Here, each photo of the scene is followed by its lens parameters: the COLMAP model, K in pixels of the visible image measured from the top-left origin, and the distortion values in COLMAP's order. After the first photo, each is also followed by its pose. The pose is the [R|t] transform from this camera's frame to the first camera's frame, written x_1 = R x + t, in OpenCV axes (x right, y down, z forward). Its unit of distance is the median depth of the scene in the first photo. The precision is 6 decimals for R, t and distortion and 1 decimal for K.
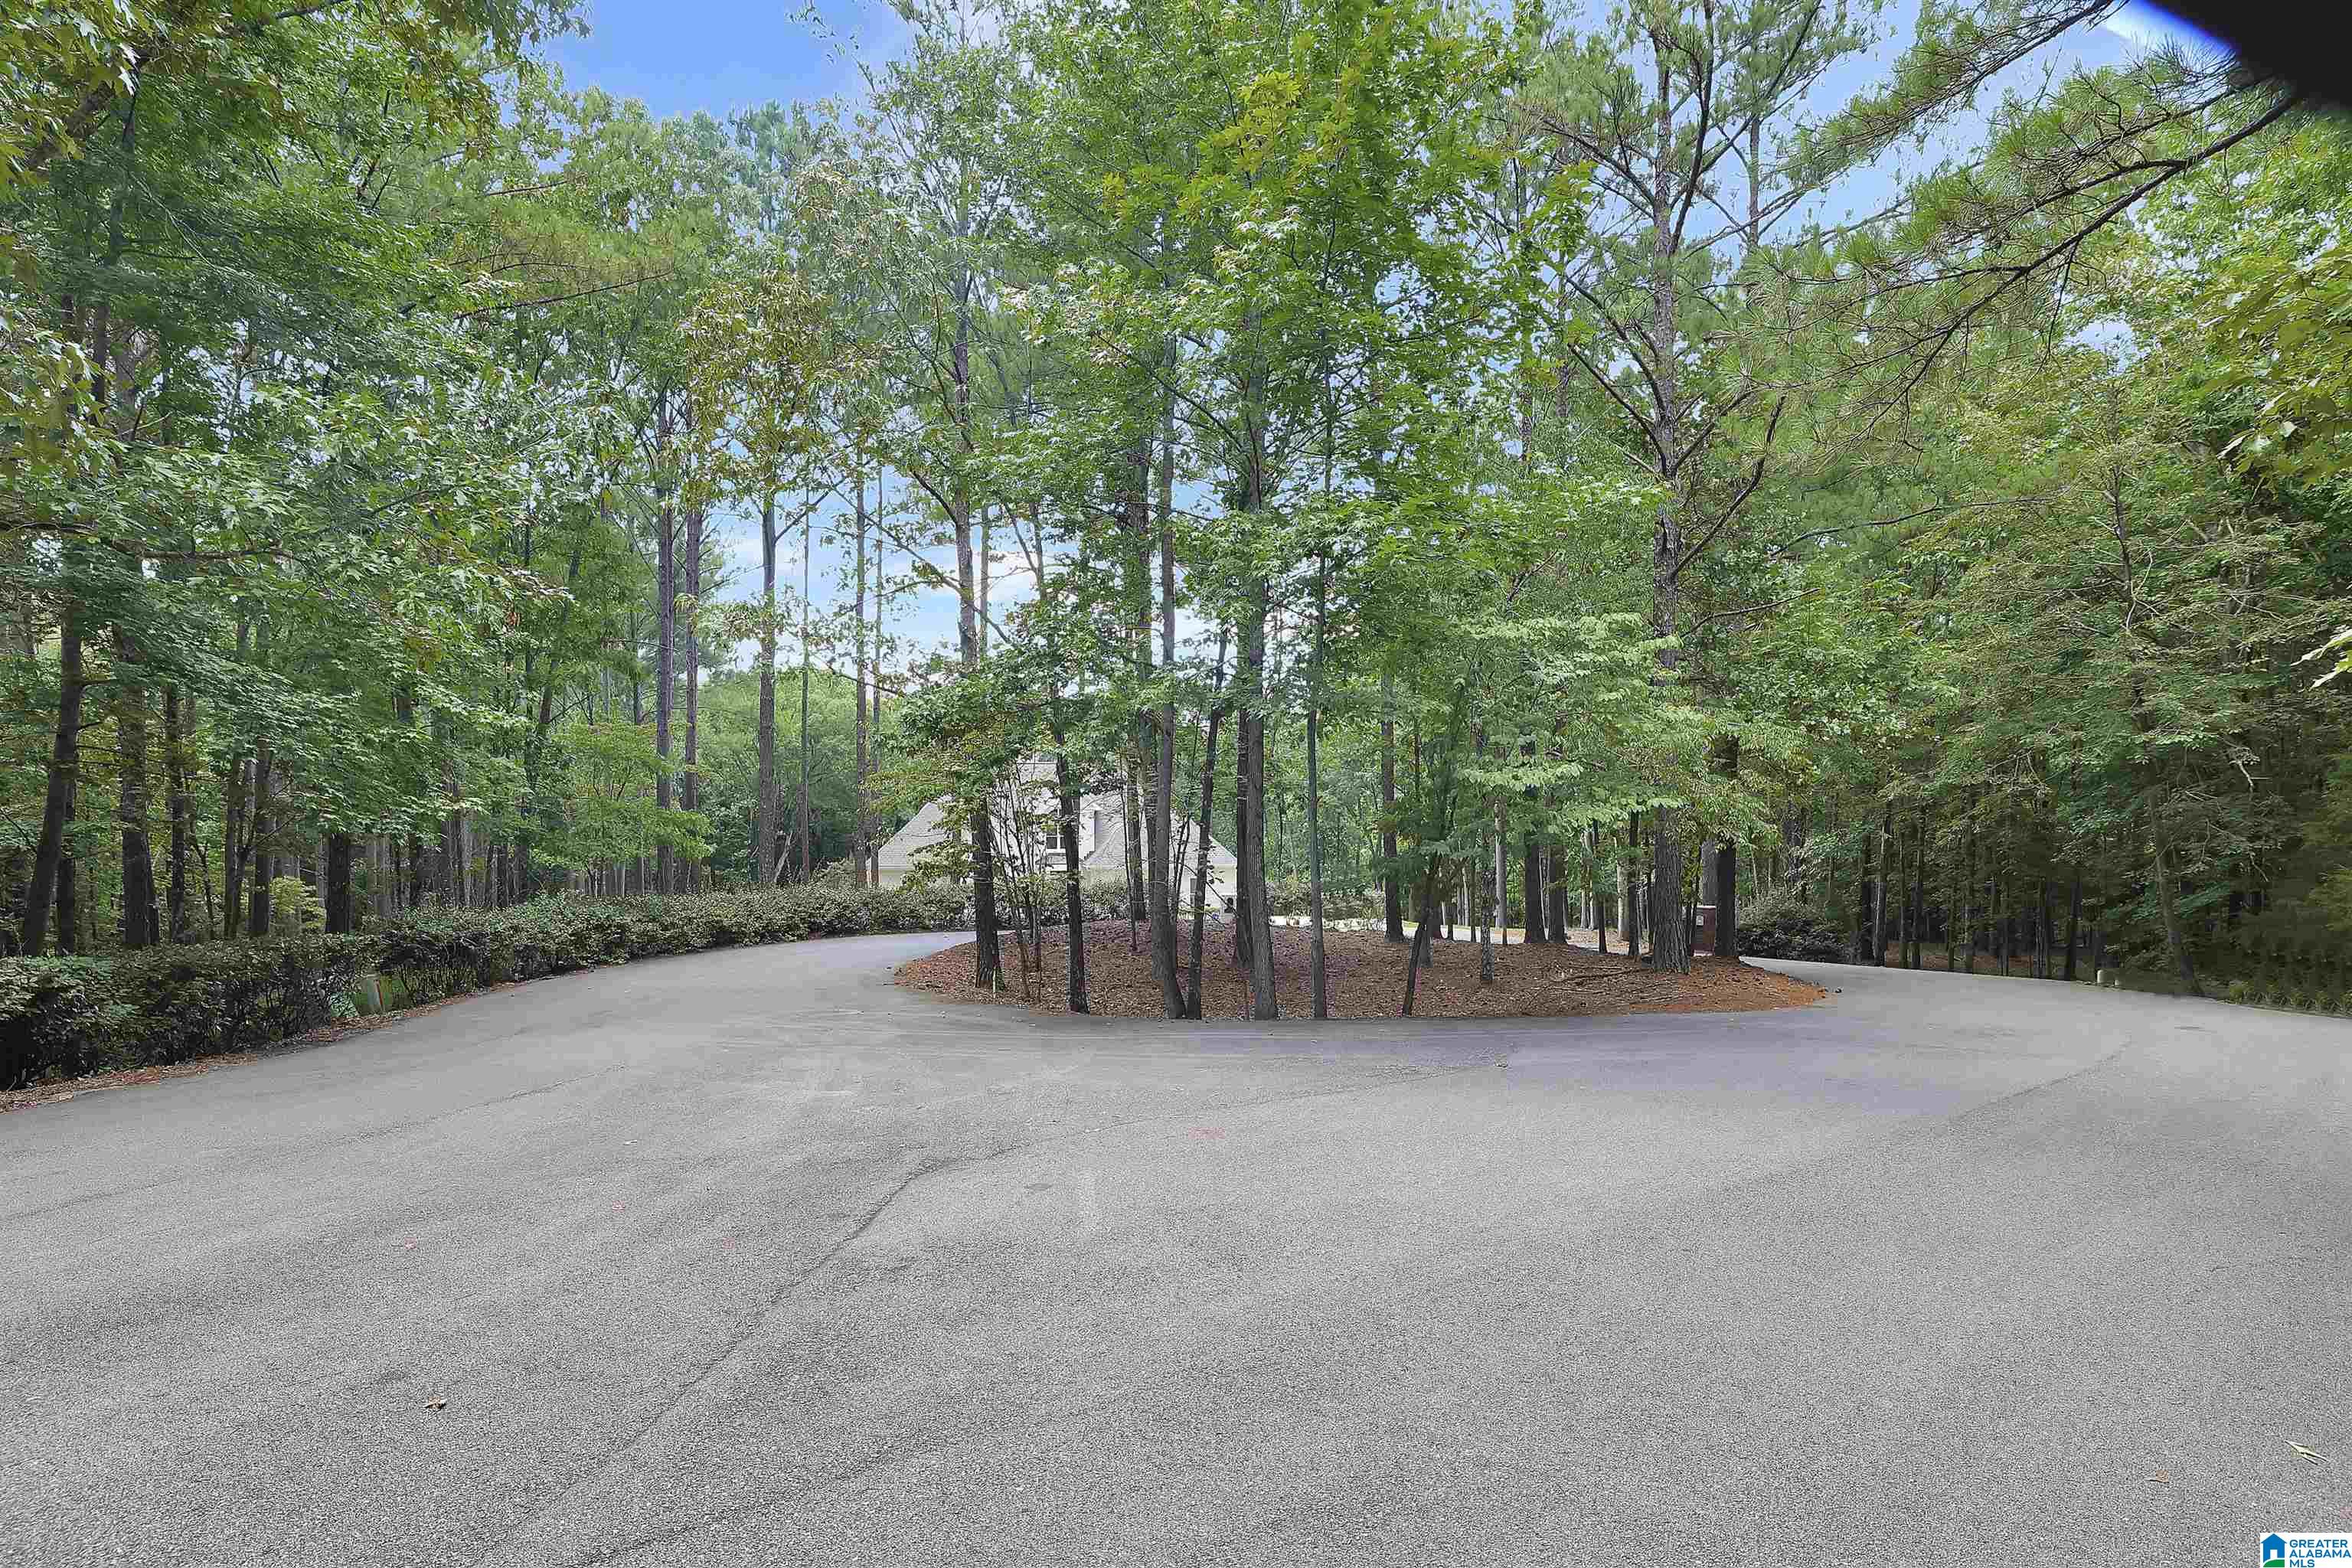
lens RADIAL K [[1296.8, 0, 1129.2], [0, 1296.8, 783.3], [0, 0, 1]] dist [0.001977, 0.003869]
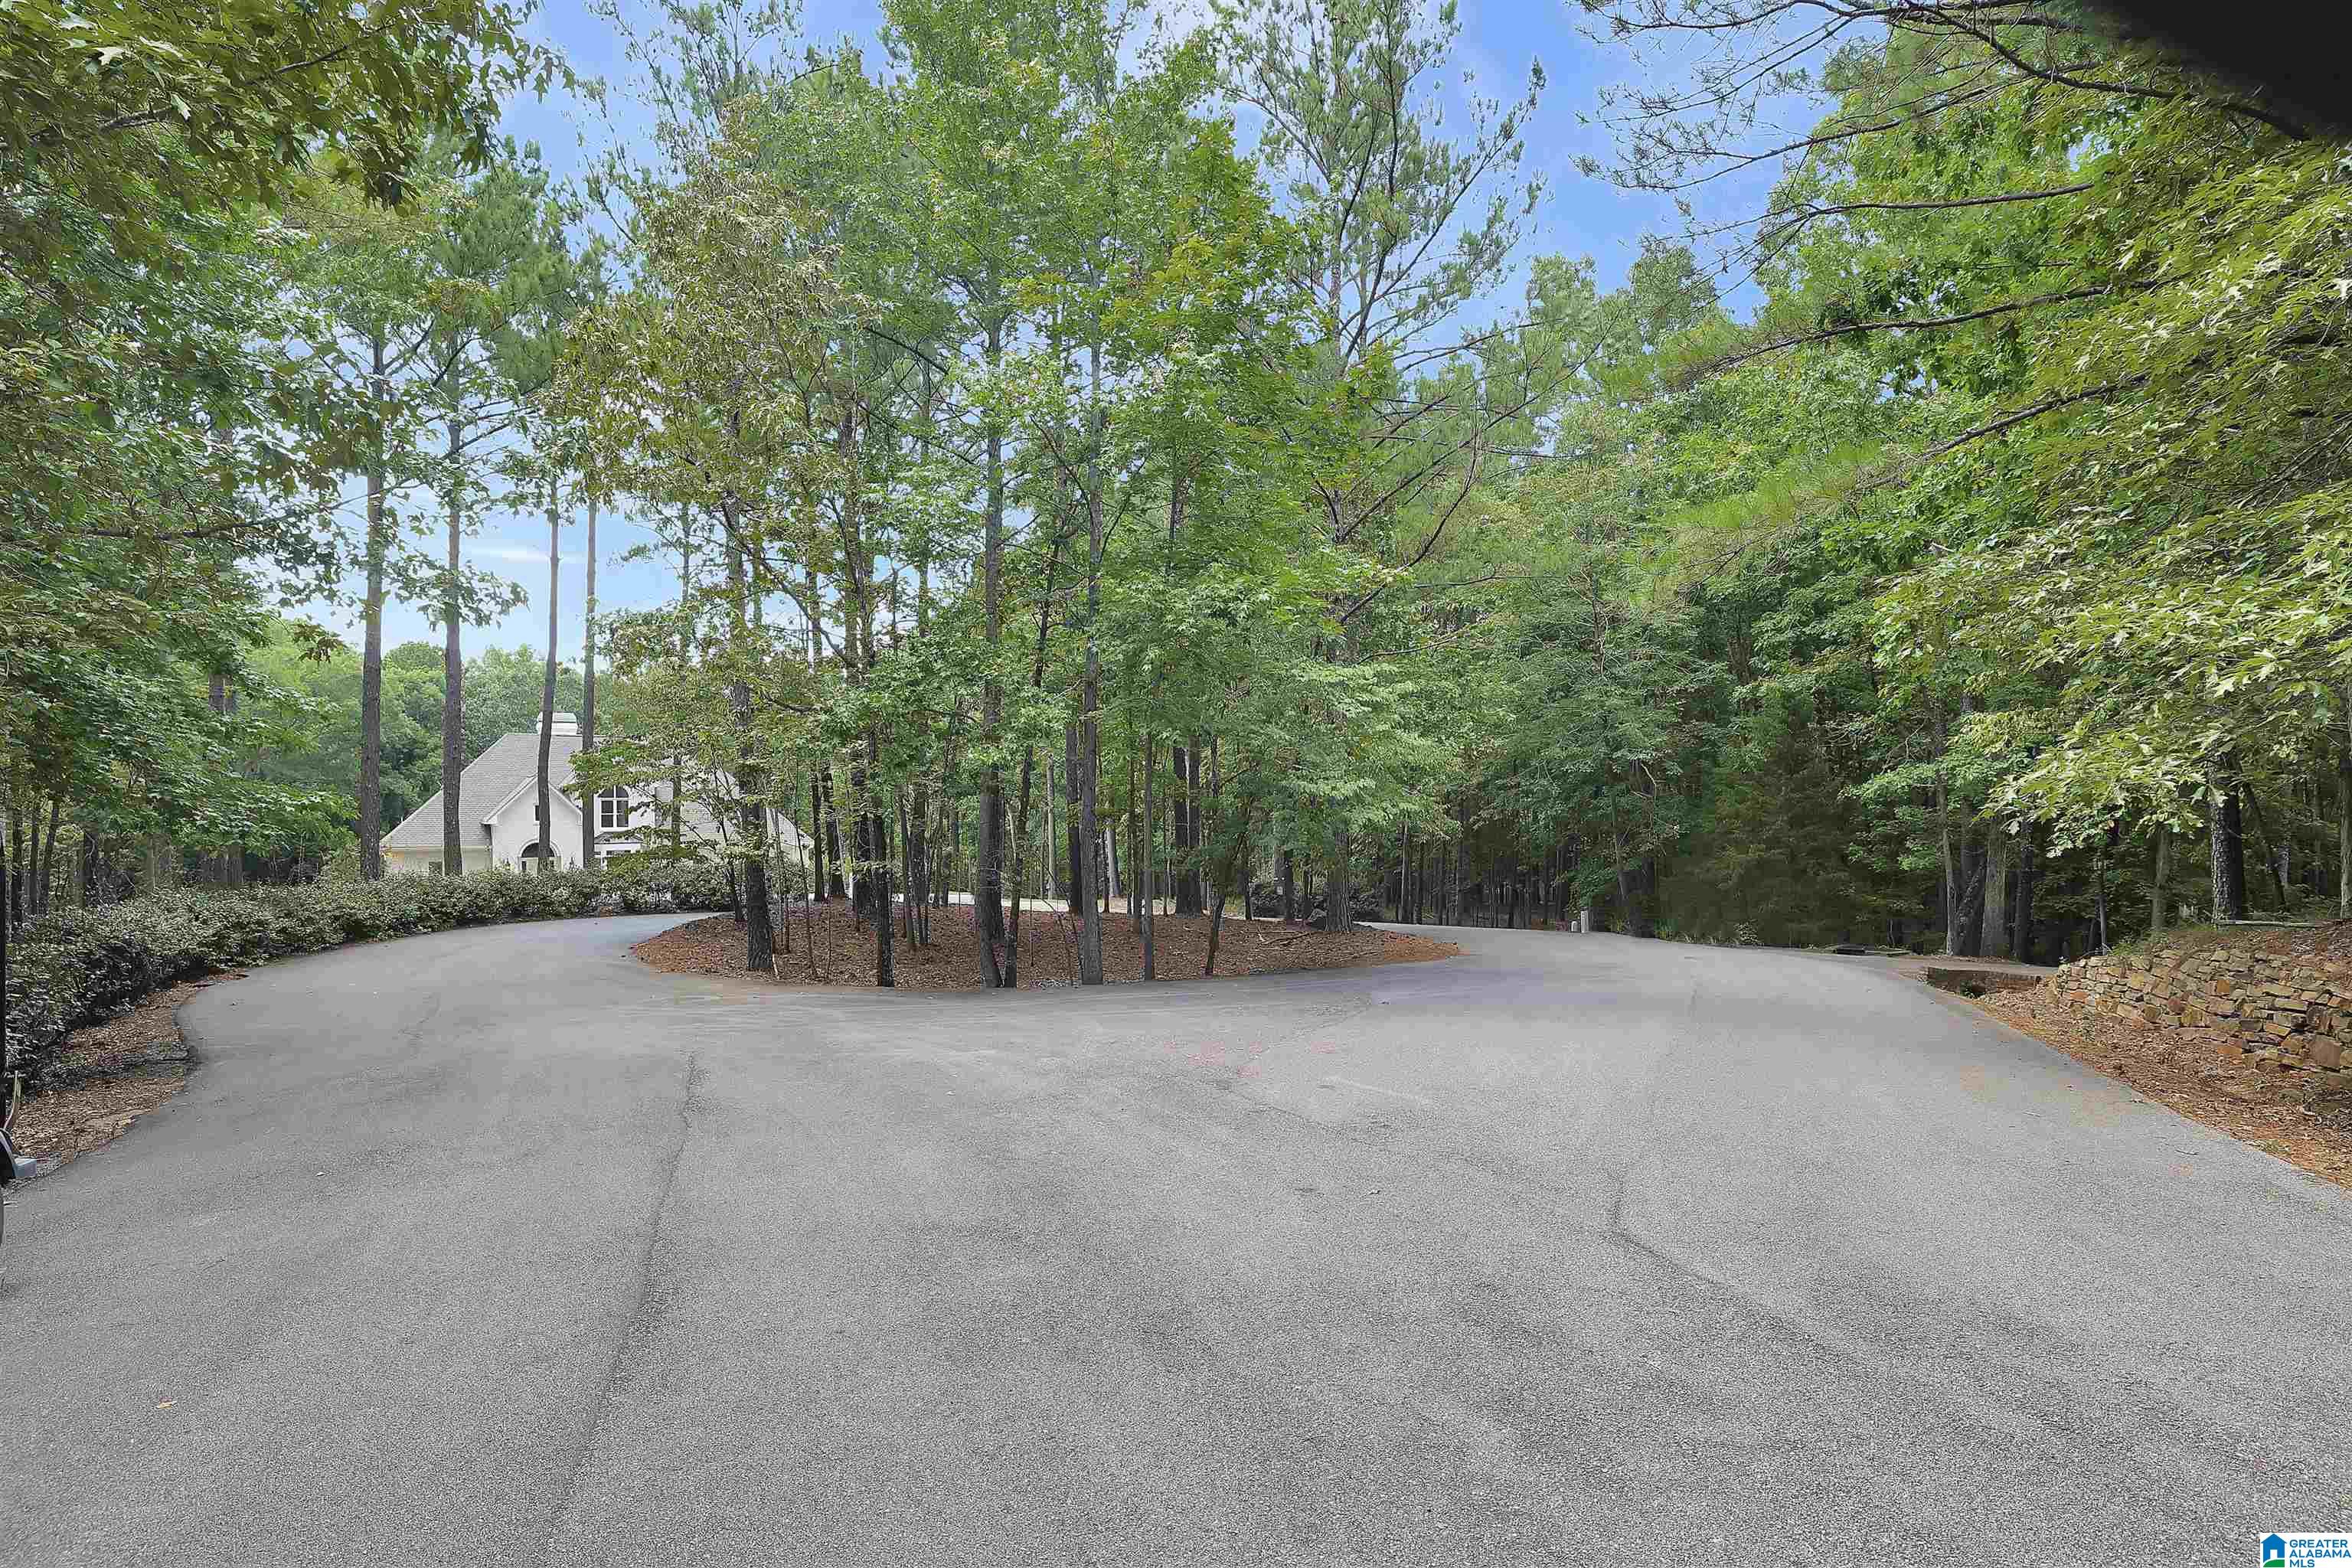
lens RADIAL K [[1296.8, 0, 1172.3], [0, 1296.8, 783.9], [0, 0, 1]] dist [0.001977, 0.003869]
pose [[0.911604, 0.013310, 0.410854, -0.226191], [-0.021989, 0.999624, 0.016405, -0.015738], [-0.410481, -0.023989, 0.911554, -0.075091]]
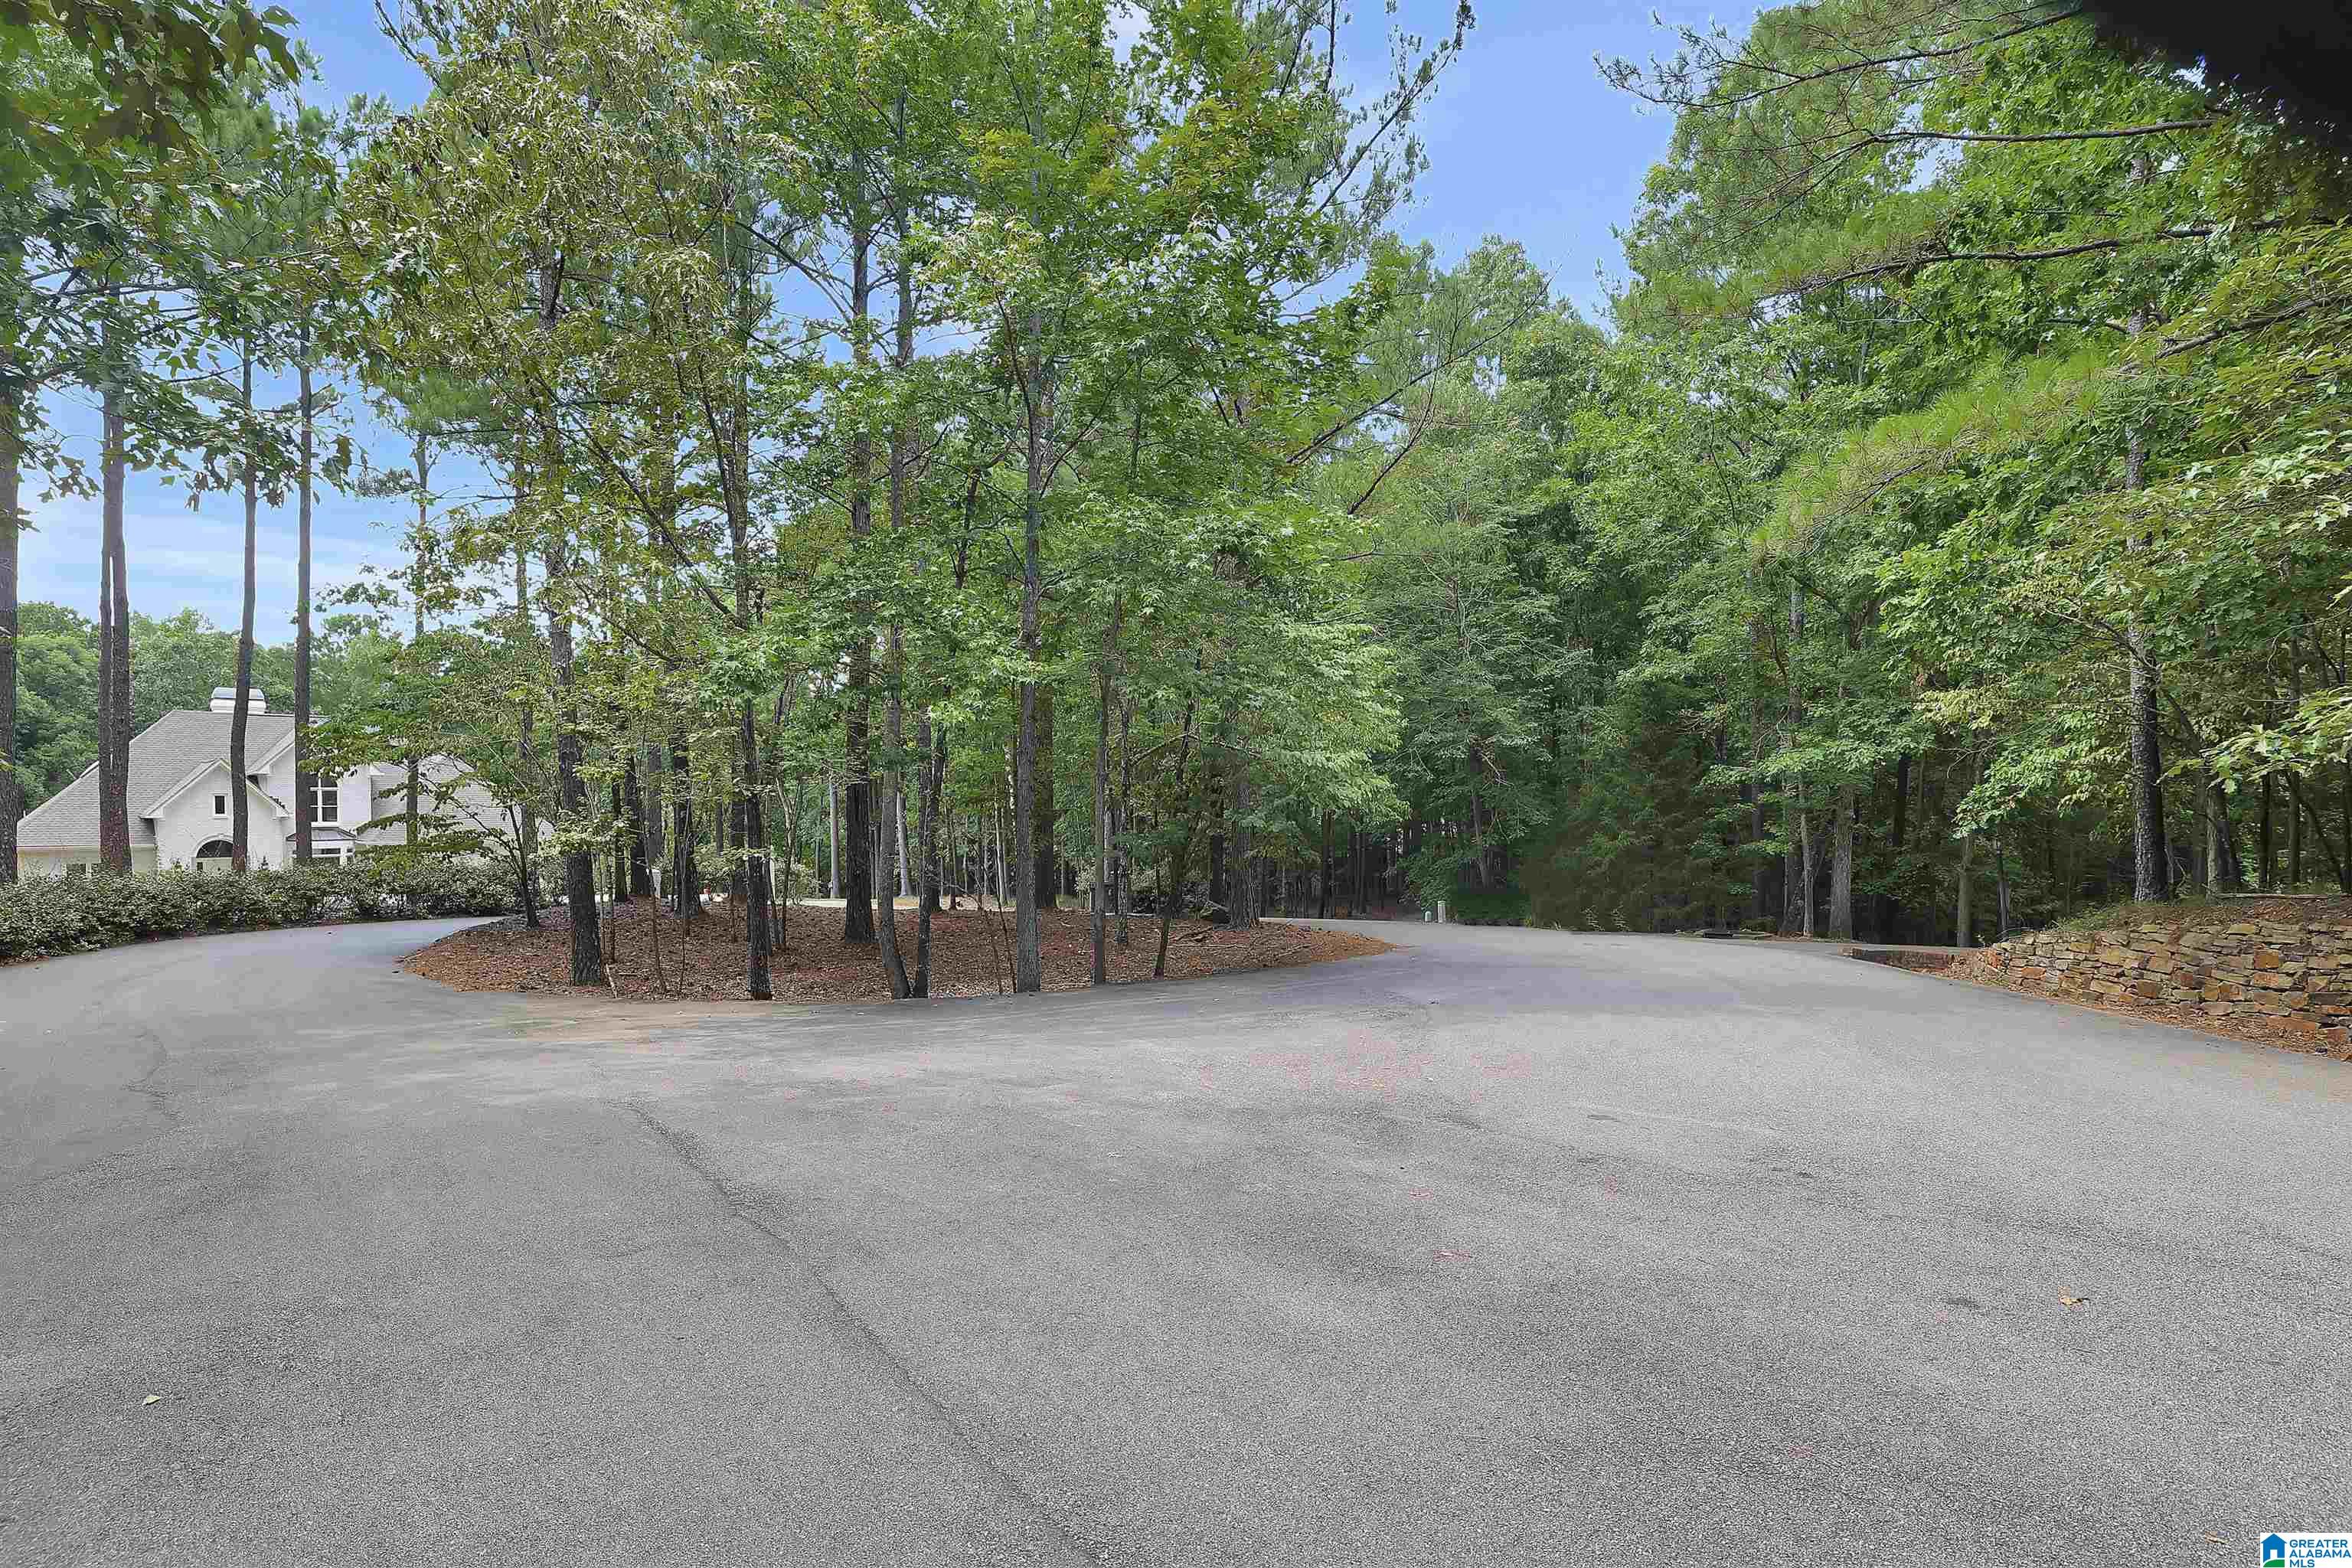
lens RADIAL K [[1296.8, 0, 1193.4], [0, 1296.8, 792.6], [0, 0, 1]] dist [0.001977, 0.003869]
pose [[0.808365, 0.011639, 0.588567, -0.277157], [-0.028672, 0.999396, 0.019616, 0.002784], [-0.587983, -0.032732, 0.808210, 0.078442]]
